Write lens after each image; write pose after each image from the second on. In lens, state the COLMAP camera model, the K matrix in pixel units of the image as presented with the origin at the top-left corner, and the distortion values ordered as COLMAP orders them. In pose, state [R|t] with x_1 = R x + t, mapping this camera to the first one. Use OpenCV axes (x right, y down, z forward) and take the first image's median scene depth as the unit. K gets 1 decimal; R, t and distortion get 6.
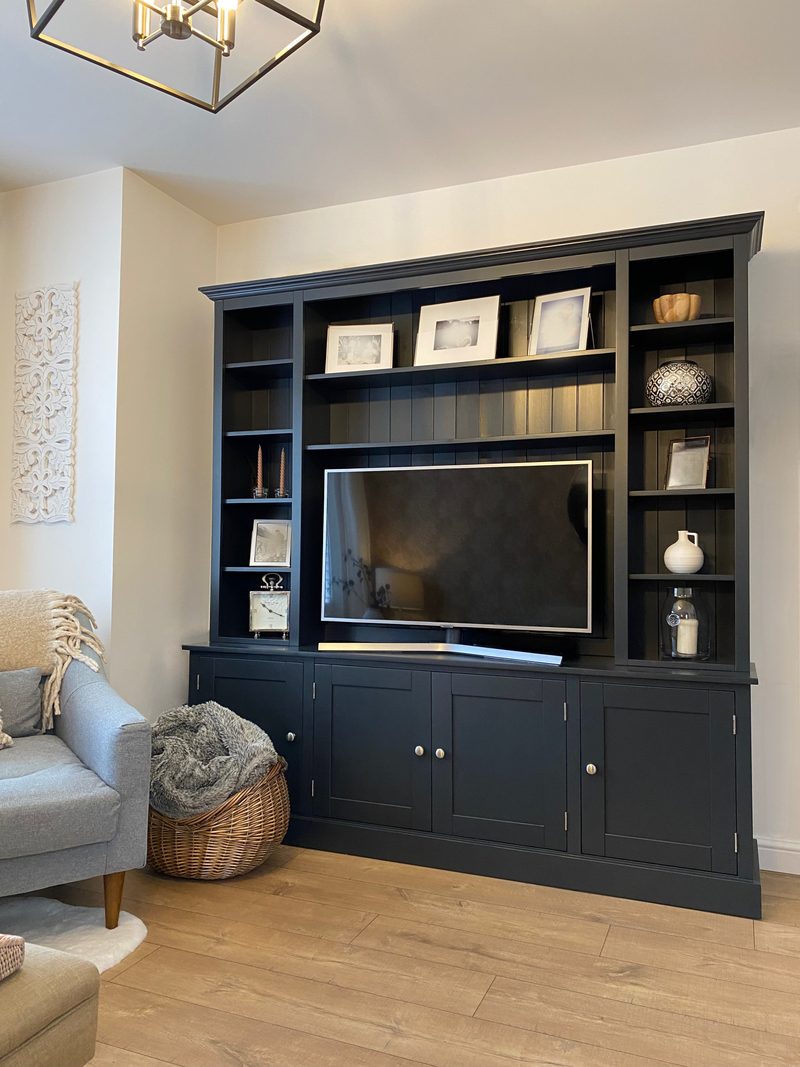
lens RADIAL K [[787.2, 0, 400.0], [0, 787.2, 533.5], [0, 0, 1]] dist [0.005408, -0.000627]
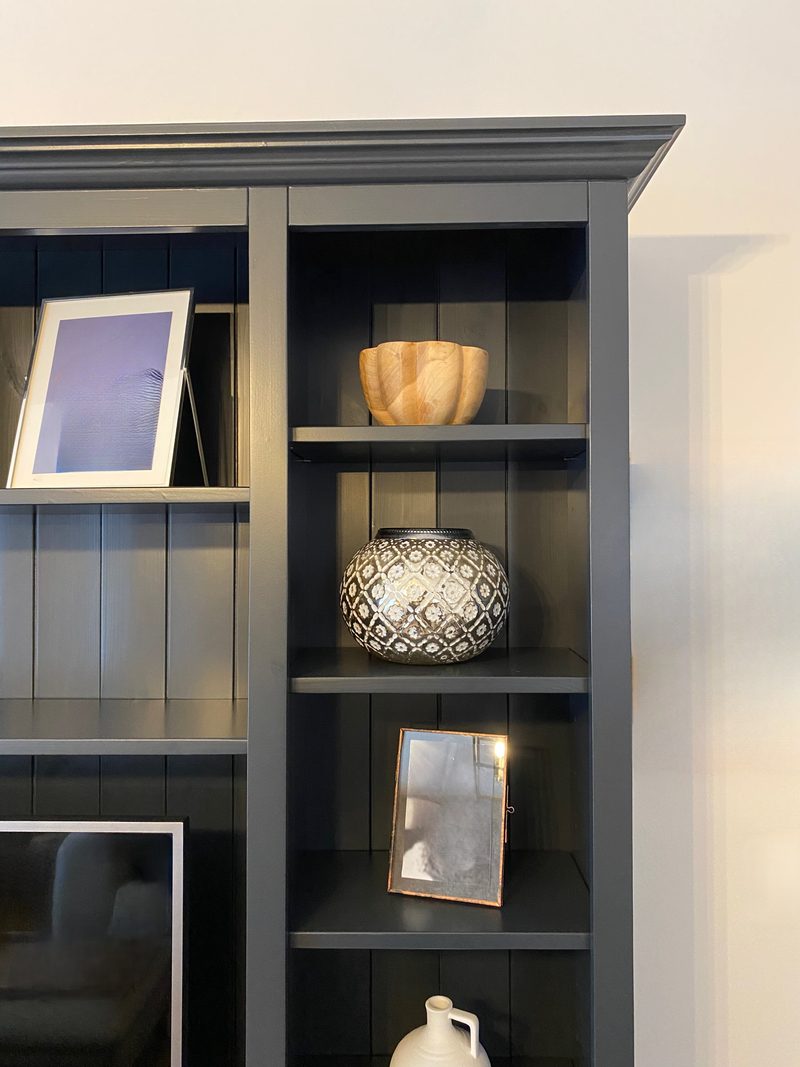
lens RADIAL K [[787.2, 0, 400.0], [0, 787.2, 533.5], [0, 0, 1]] dist [0.005408, -0.000627]
pose [[0.939247, -0.009409, 0.343112, 0.216032], [-0.000119, 0.999615, 0.027738, -0.222481], [-0.343241, -0.026094, 0.938885, 0.659087]]
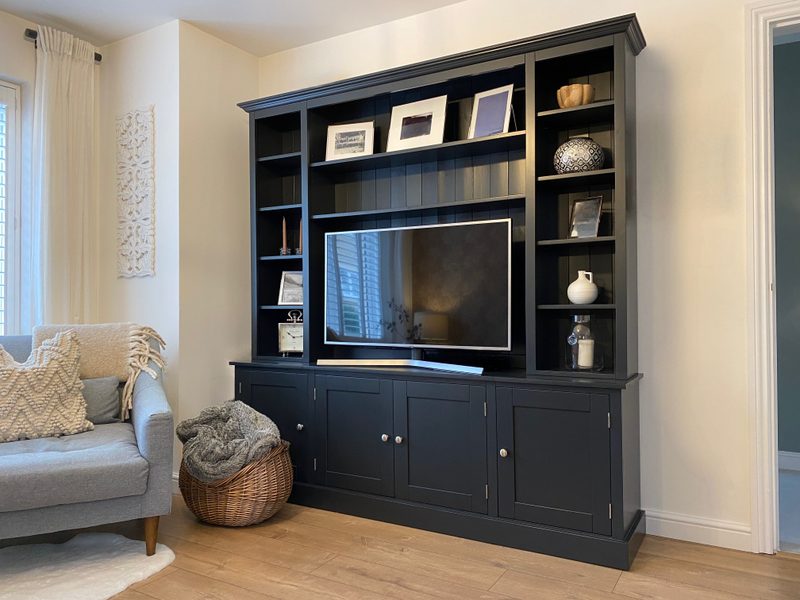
lens RADIAL K [[593.6, 0, 400.0], [0, 593.6, 300.0], [0, 0, 1]] dist [0.005429, 0.001405]
pose [[0.990225, -0.017039, -0.138434, 0.195050], [0.020485, 0.999514, 0.023501, 0.015148], [0.137966, -0.026107, 0.990093, 0.000272]]
